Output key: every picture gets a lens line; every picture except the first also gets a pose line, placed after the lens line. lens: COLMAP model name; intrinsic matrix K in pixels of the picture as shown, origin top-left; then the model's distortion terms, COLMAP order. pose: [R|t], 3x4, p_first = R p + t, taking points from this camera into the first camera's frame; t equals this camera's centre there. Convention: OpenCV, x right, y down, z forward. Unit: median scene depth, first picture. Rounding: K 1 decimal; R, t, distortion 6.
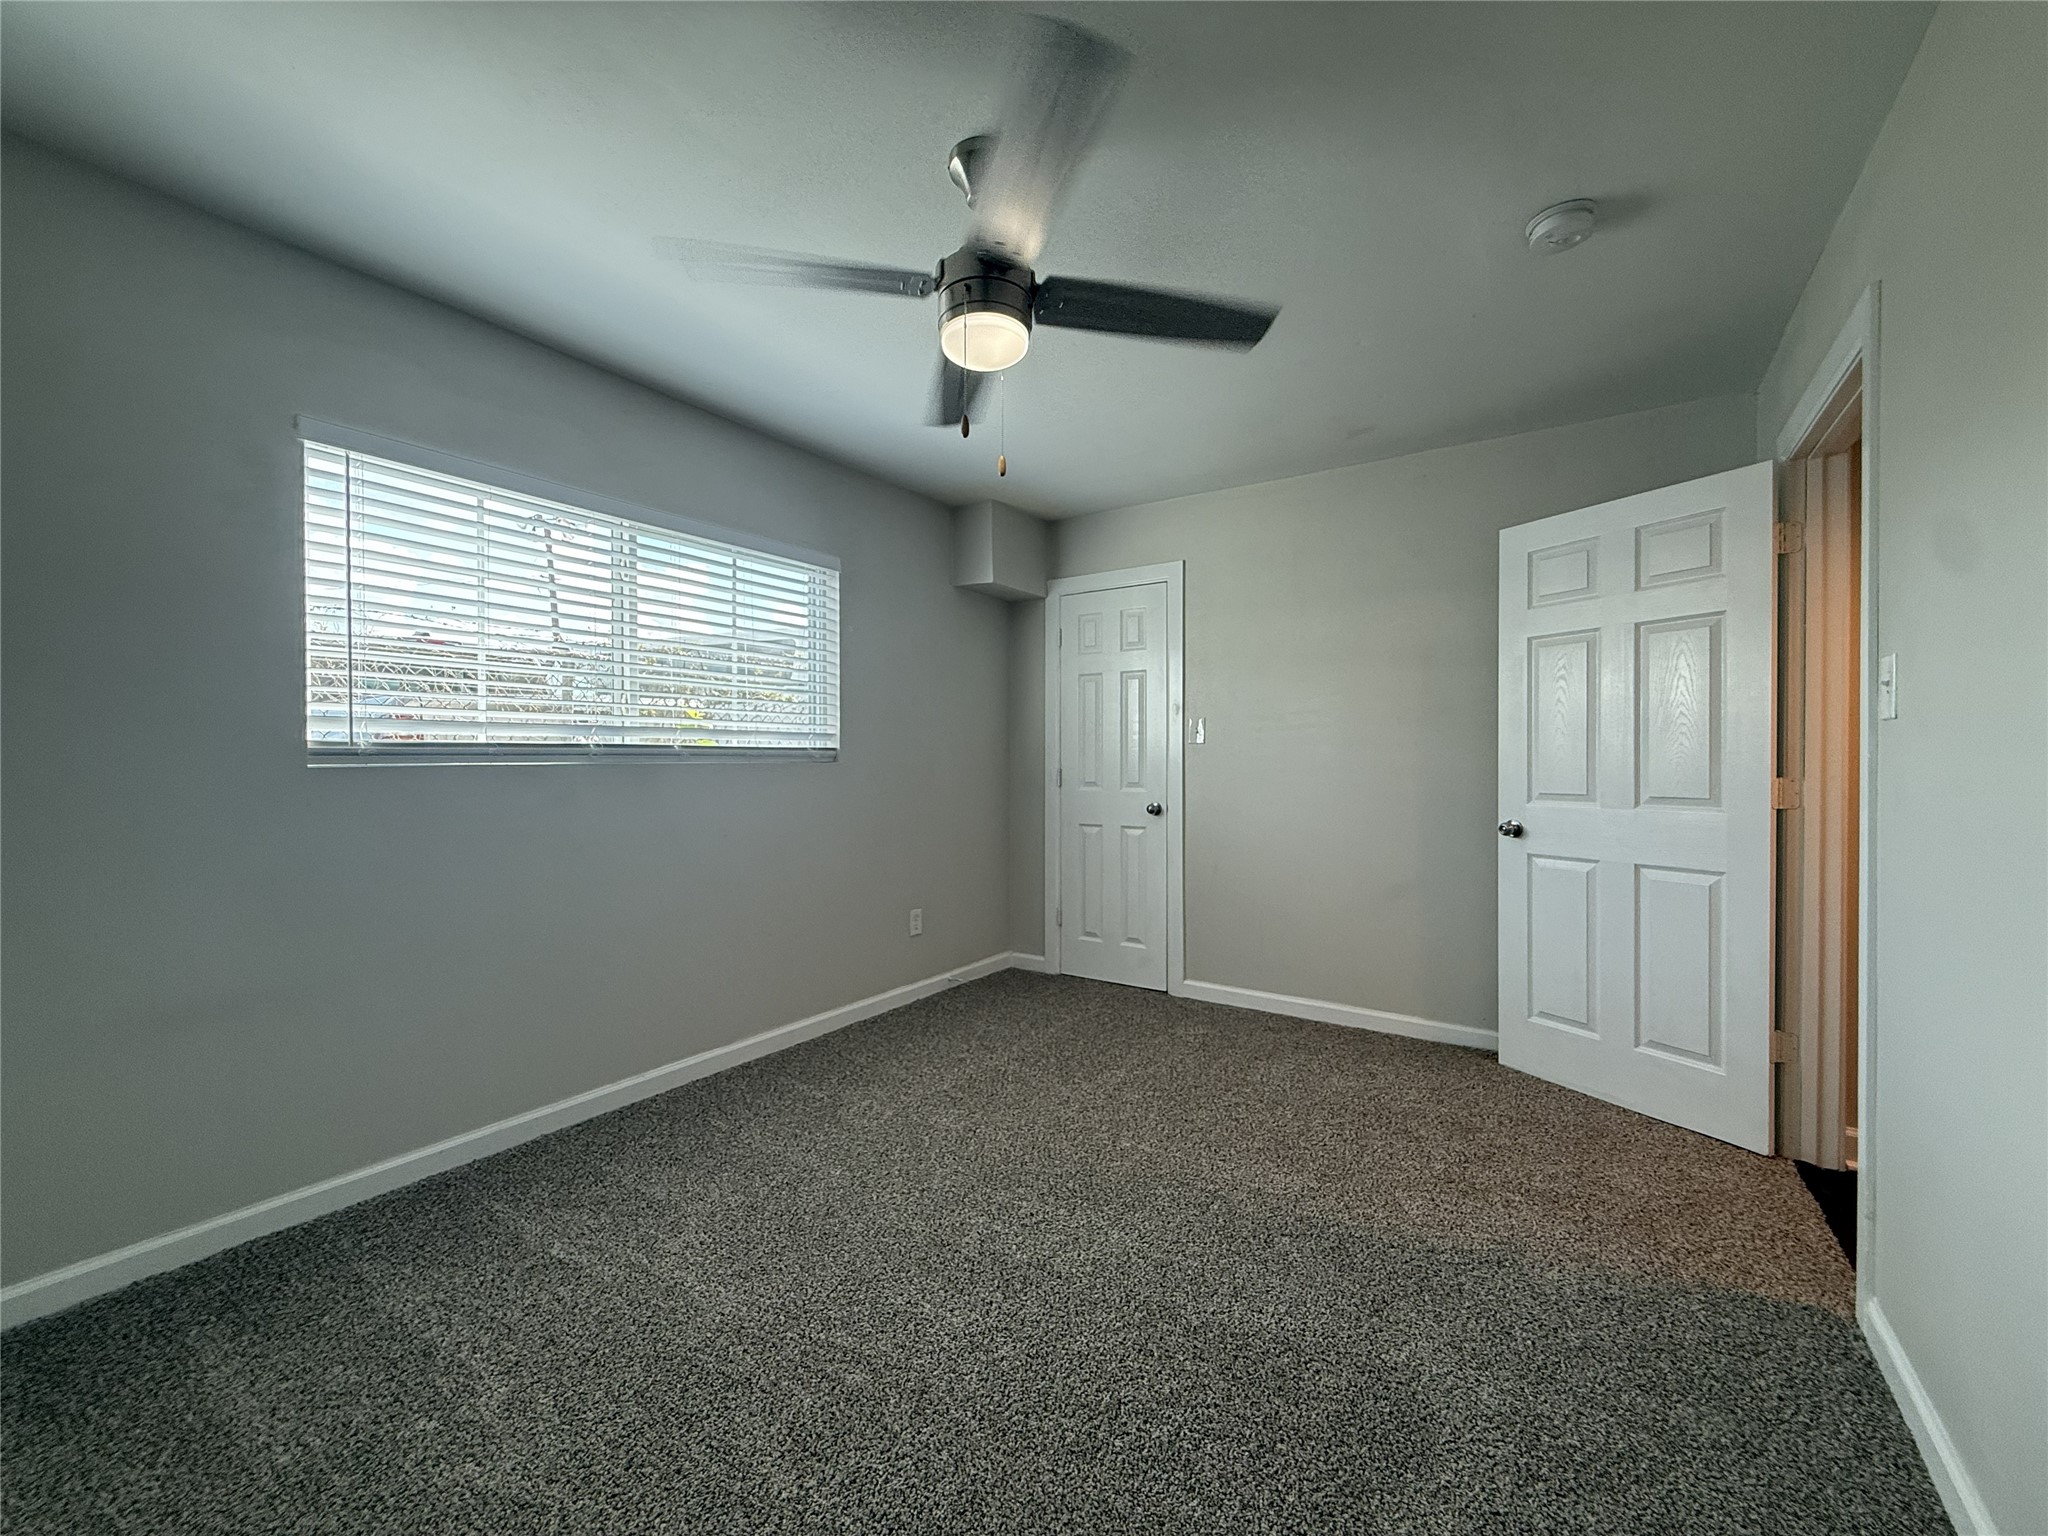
lens RADIAL K [[816.6, 0, 1016.8], [0, 816.6, 768.1], [0, 0, 1]] dist [-0.000302, 0.000298]
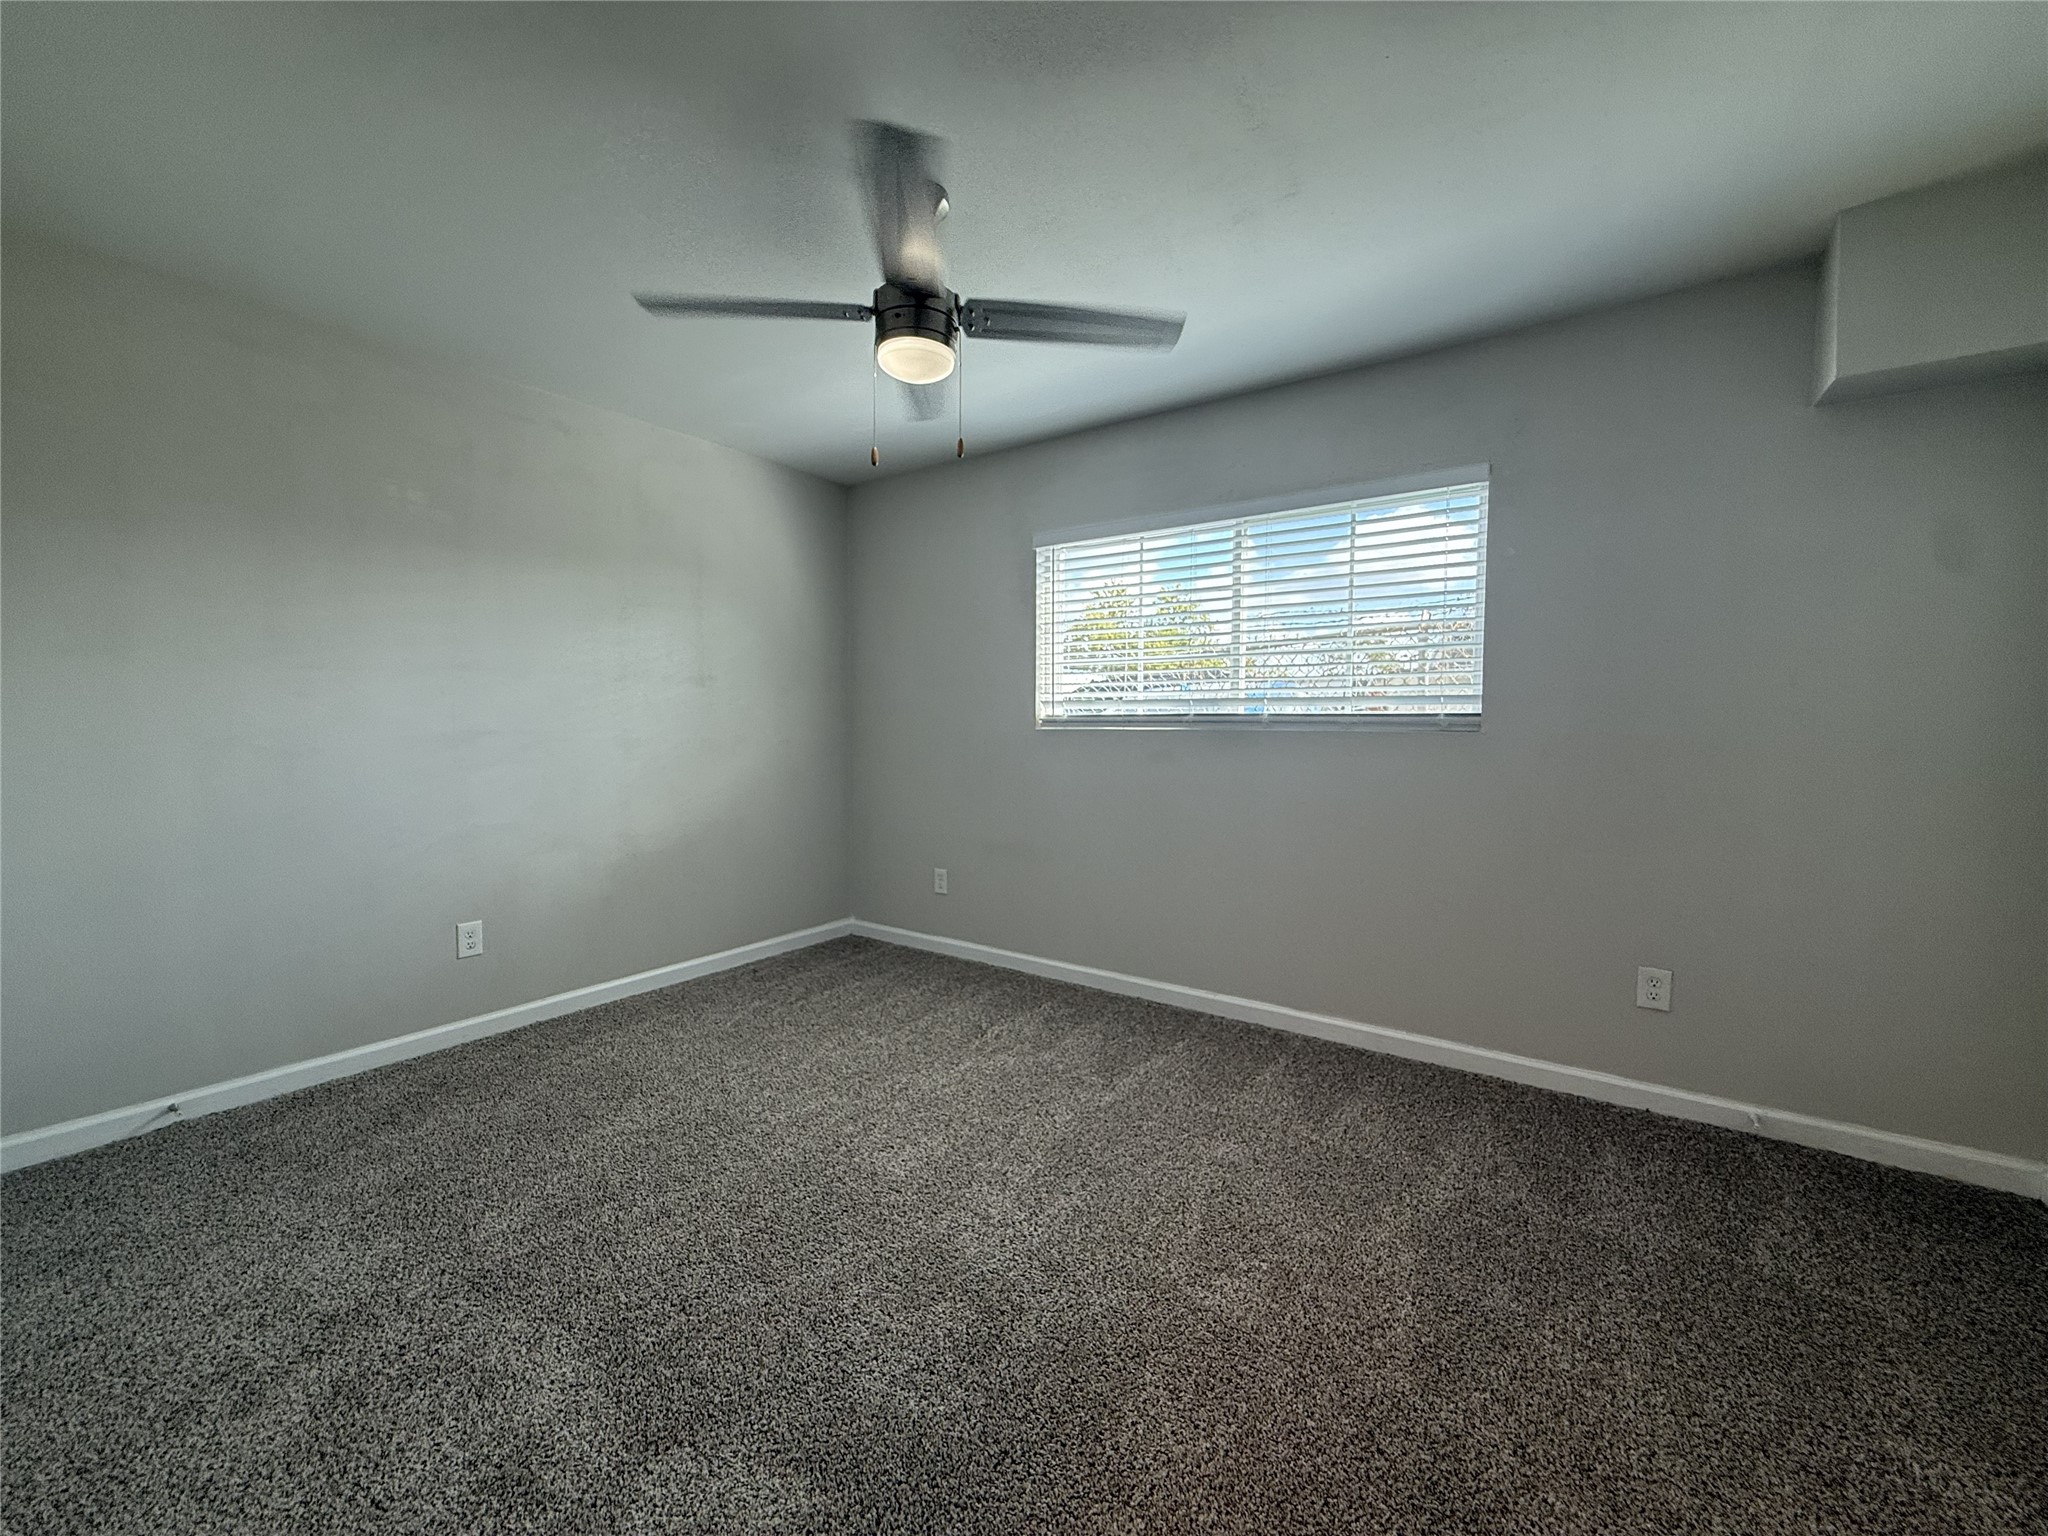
lens RADIAL K [[816.6, 0, 1016.8], [0, 816.6, 768.1], [0, 0, 1]] dist [-0.000302, 0.000298]
pose [[-0.021678, 0.046029, -0.998705, 0.595465], [-0.018814, 0.998744, 0.046439, 0.000222], [0.999588, 0.019796, -0.020785, 0.615987]]
